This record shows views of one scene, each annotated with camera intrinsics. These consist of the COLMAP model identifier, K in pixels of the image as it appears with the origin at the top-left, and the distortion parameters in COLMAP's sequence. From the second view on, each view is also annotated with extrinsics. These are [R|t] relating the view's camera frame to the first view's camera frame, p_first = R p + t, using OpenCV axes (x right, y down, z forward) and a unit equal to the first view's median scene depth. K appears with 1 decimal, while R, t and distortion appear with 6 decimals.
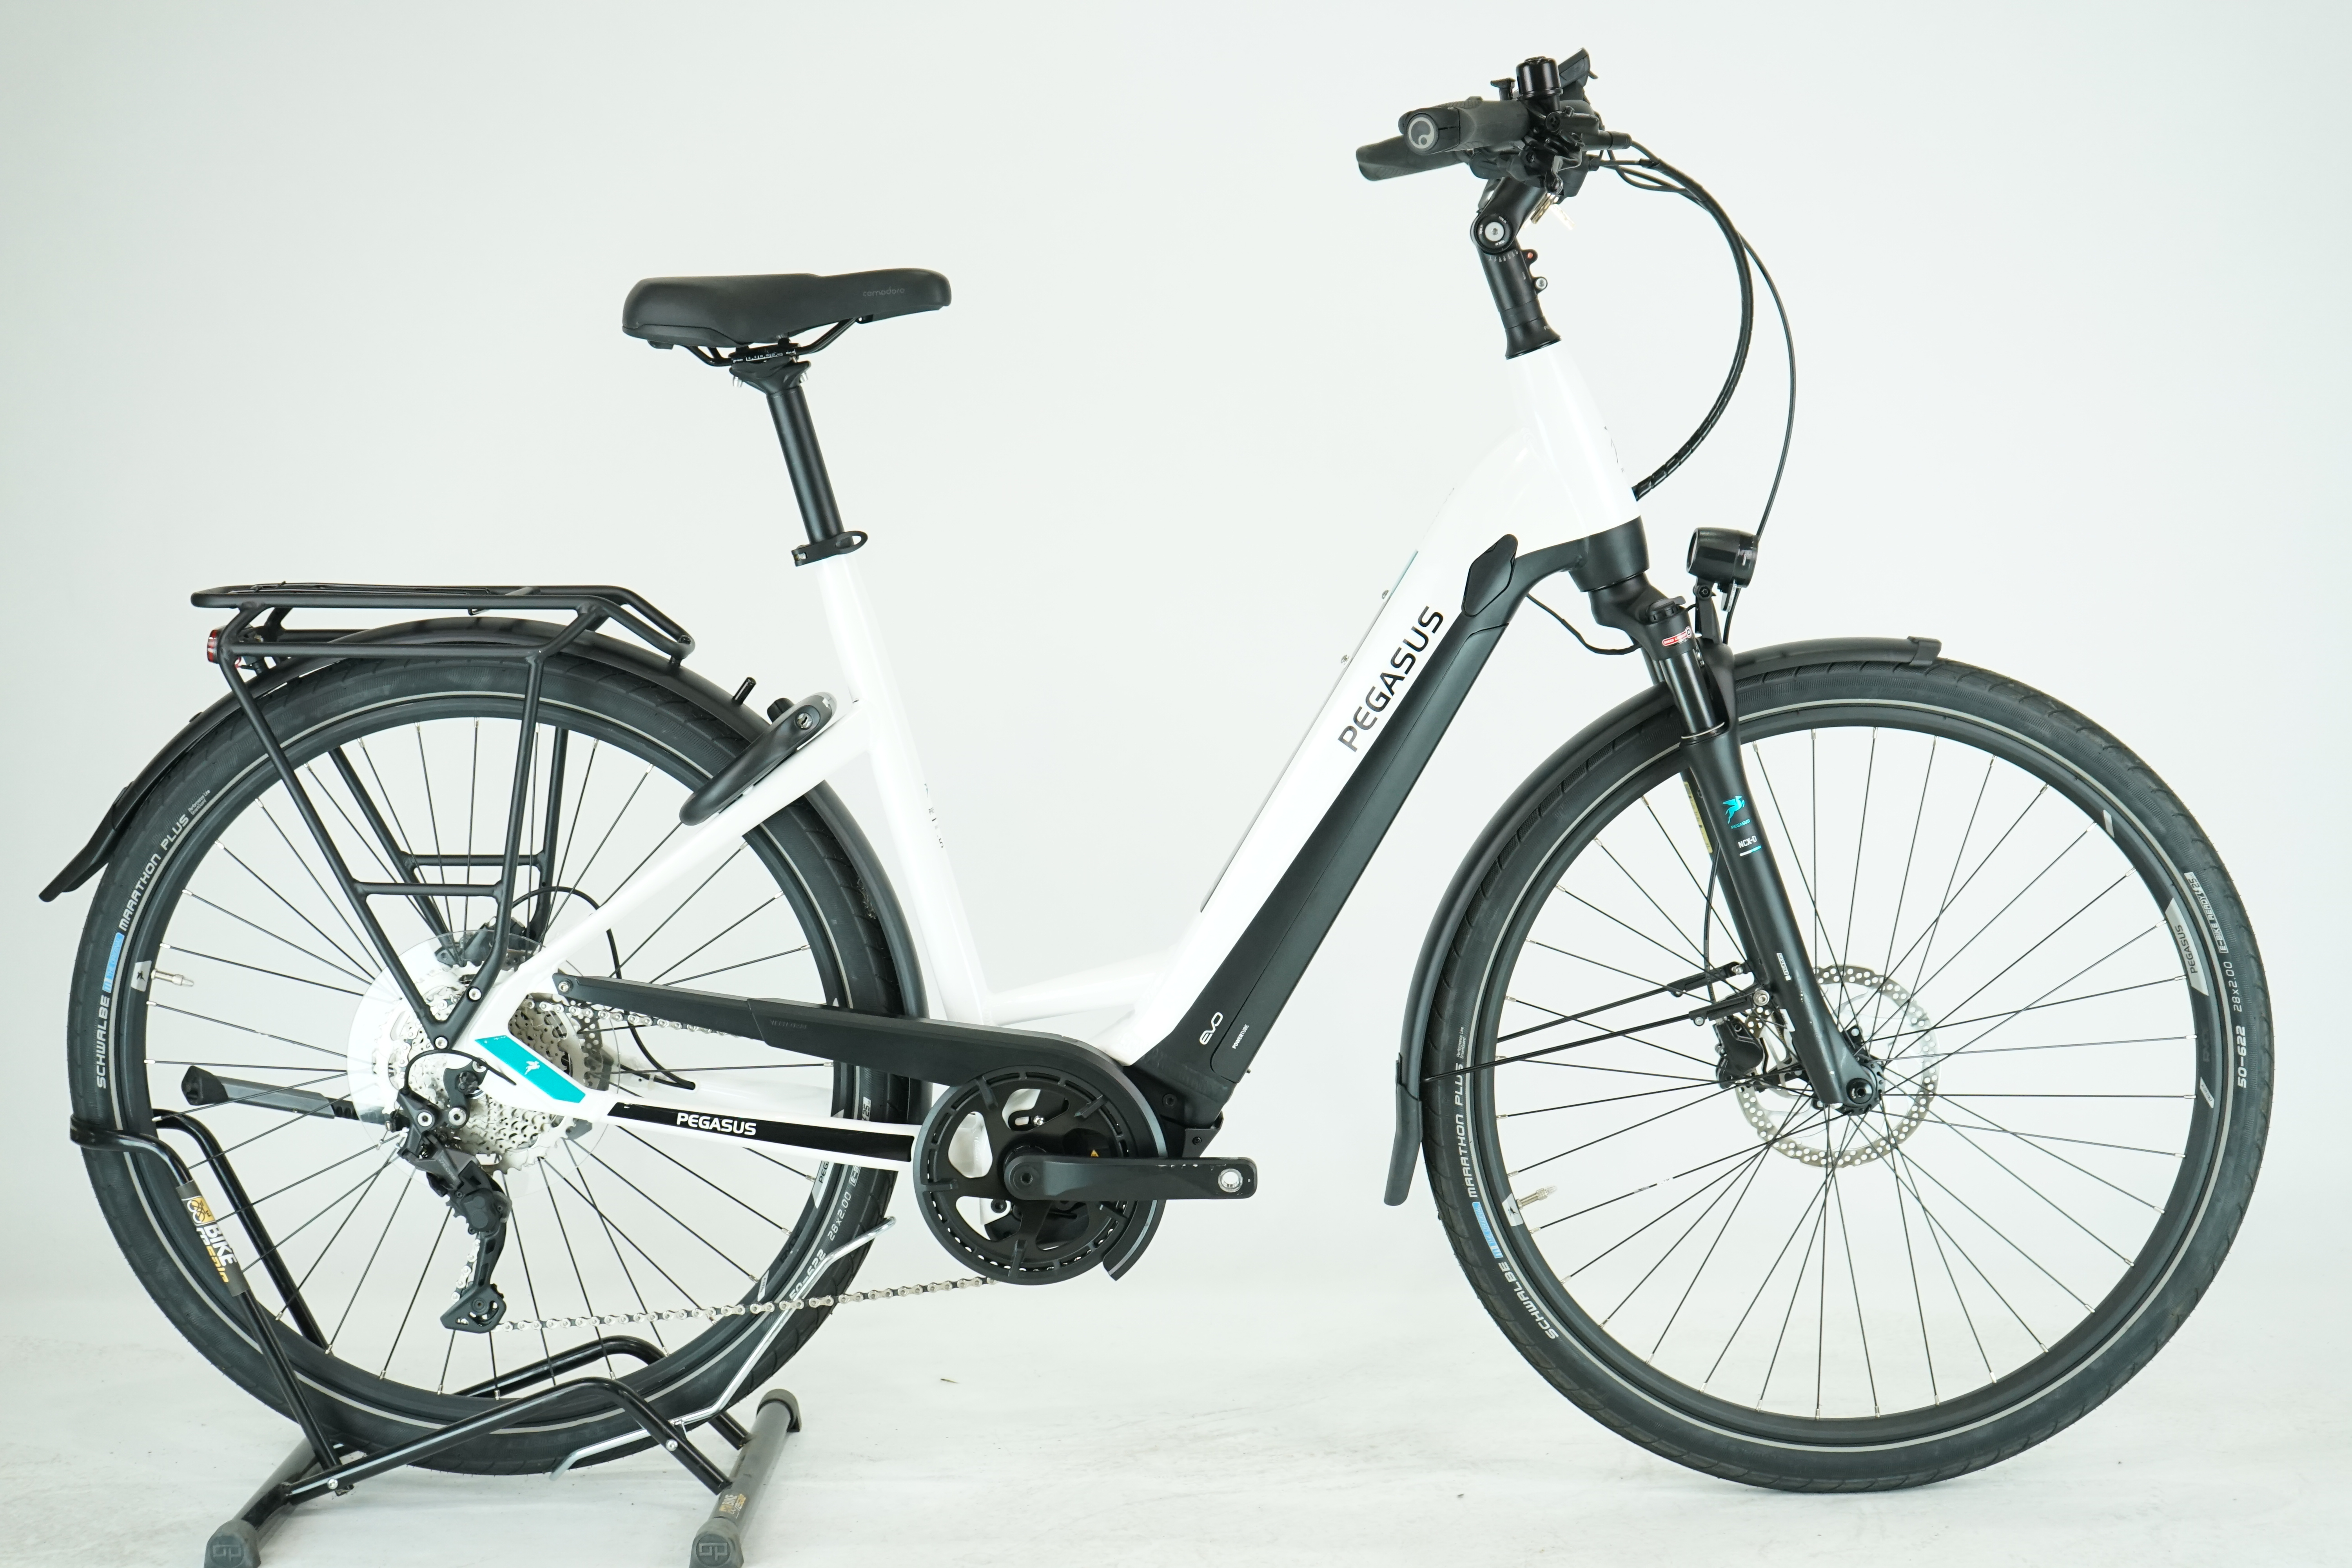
lens RADIAL K [[3060.4, 0, 1176.0], [0, 3060.4, 784.0], [0, 0, 1]] dist [-0.105171, -0.004477]
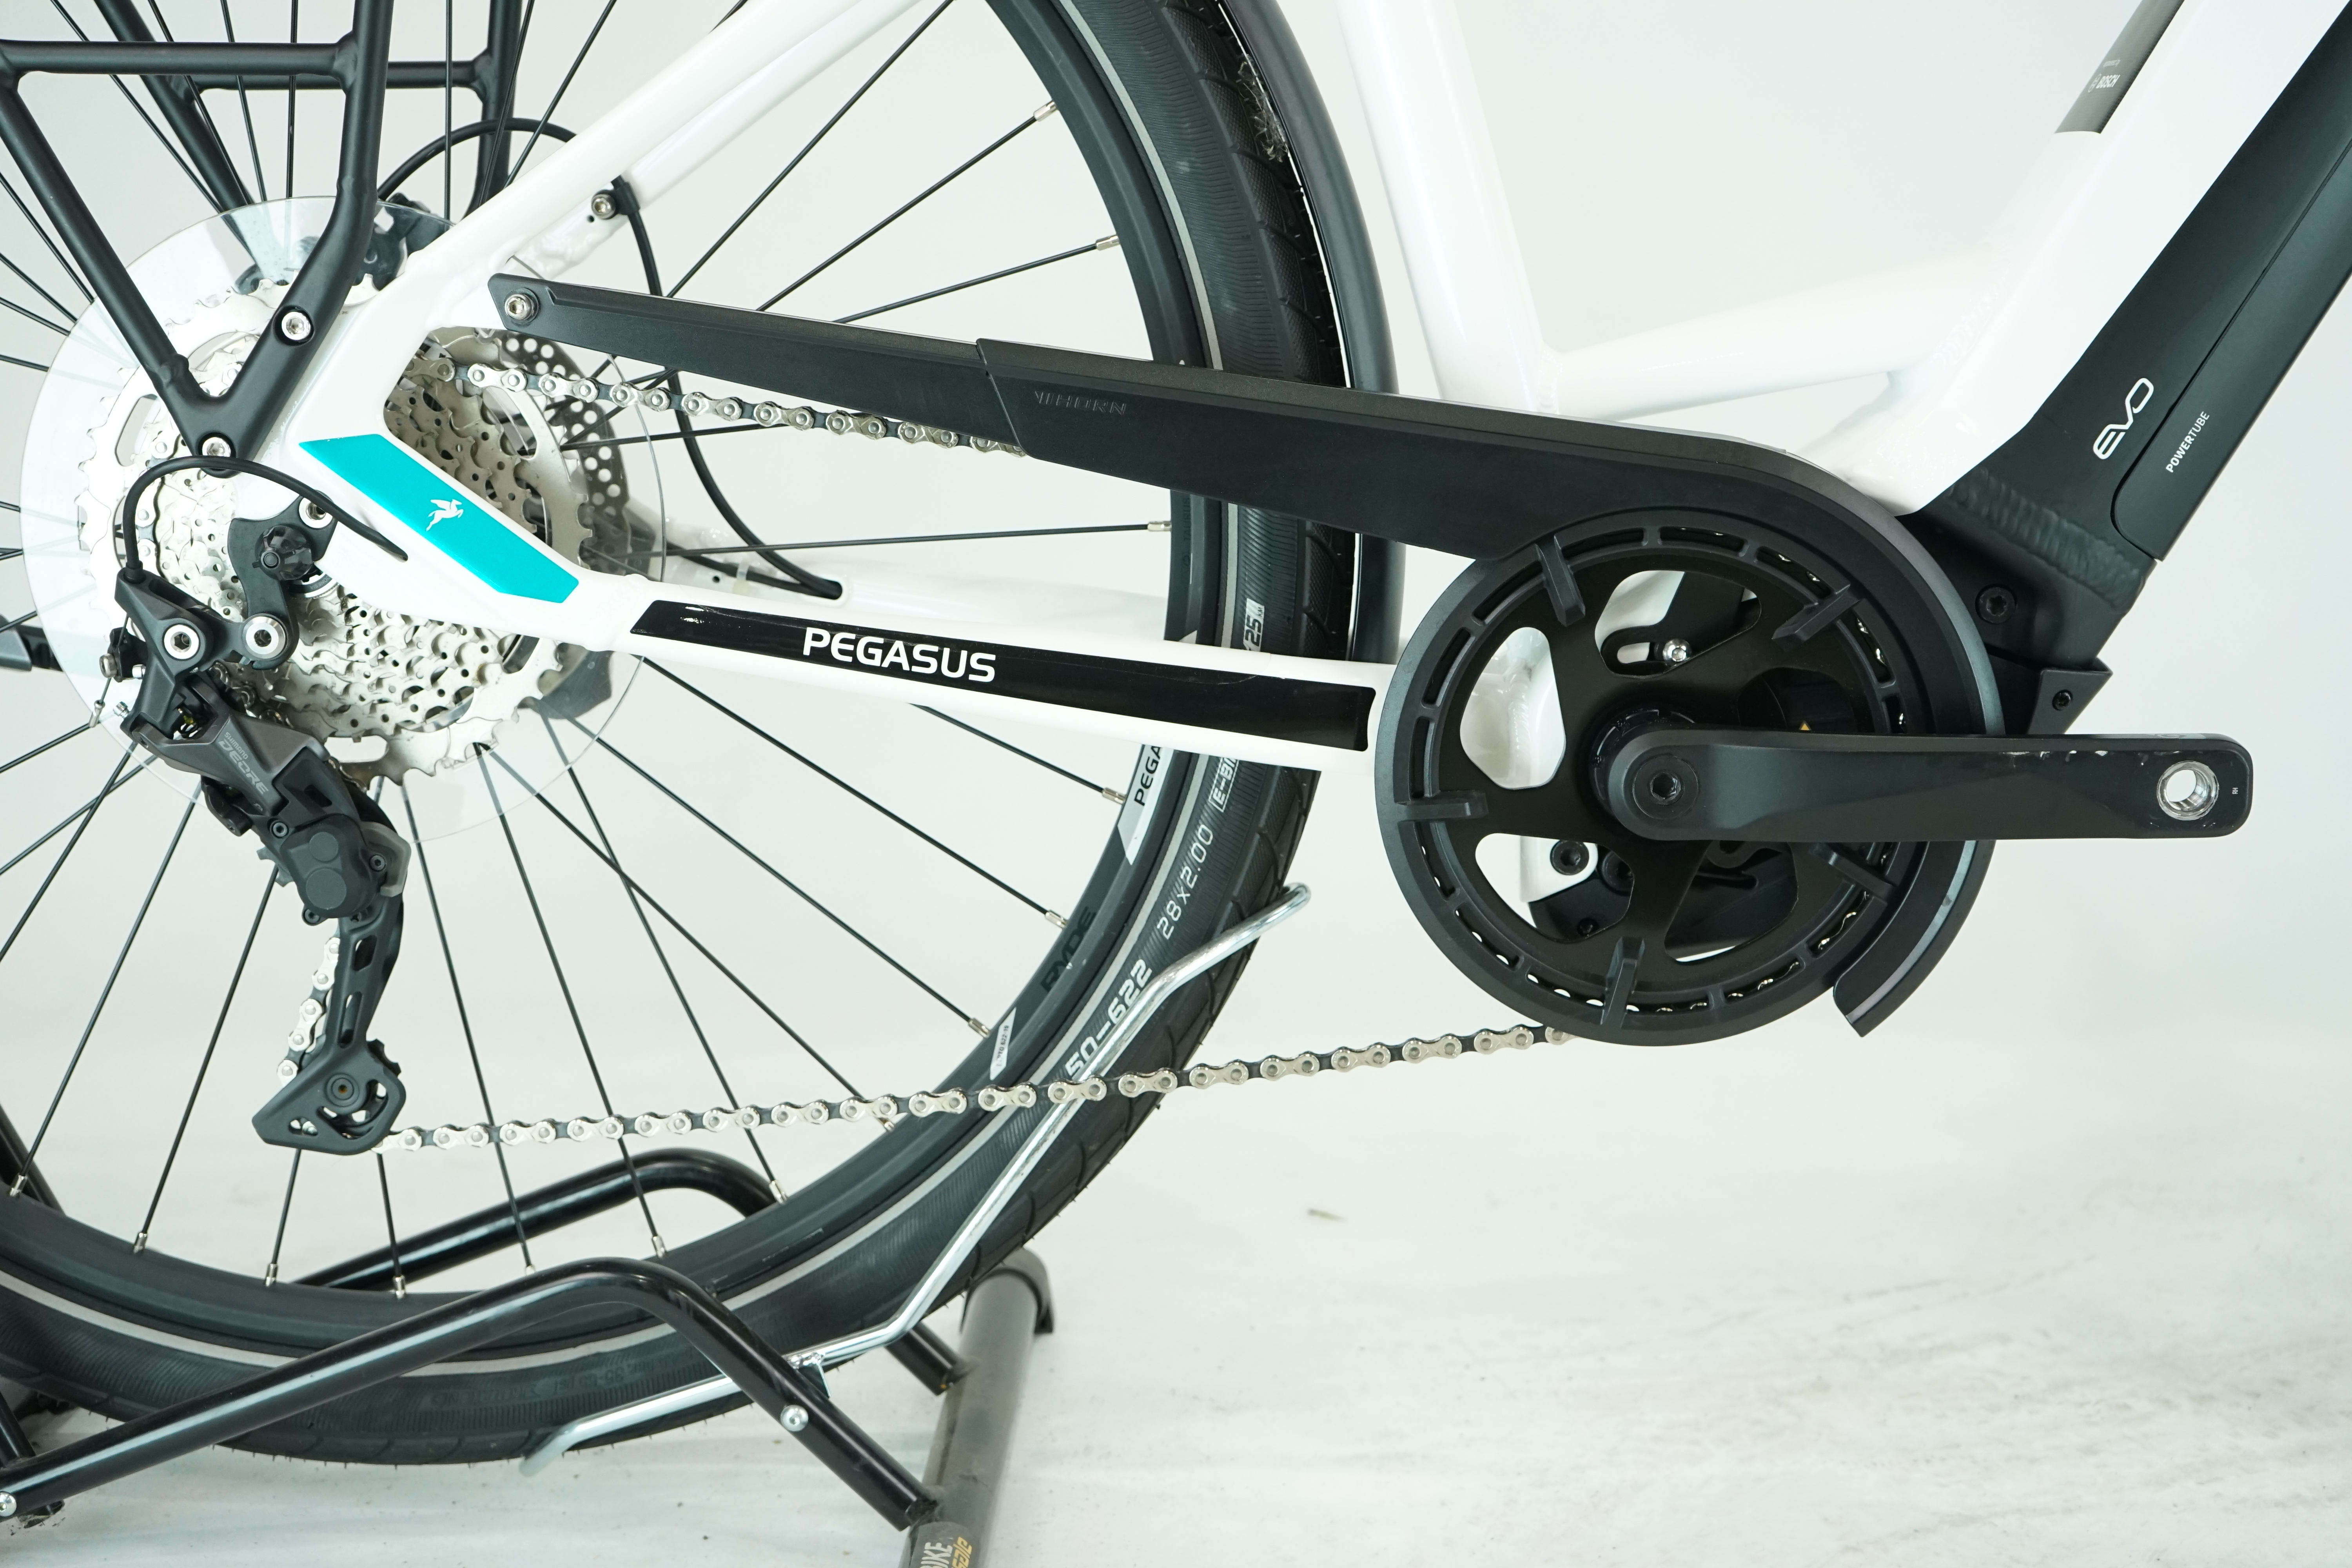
lens RADIAL K [[2831.3, 0, 1176.0], [0, 2831.3, 784.0], [0, 0, 1]] dist [-0.020388, 0.012764]
pose [[0.999773, 0.002954, -0.021104, -0.104393], [-0.001075, 0.996075, 0.088505, 0.094049], [0.021282, -0.088462, 0.995852, 0.613872]]
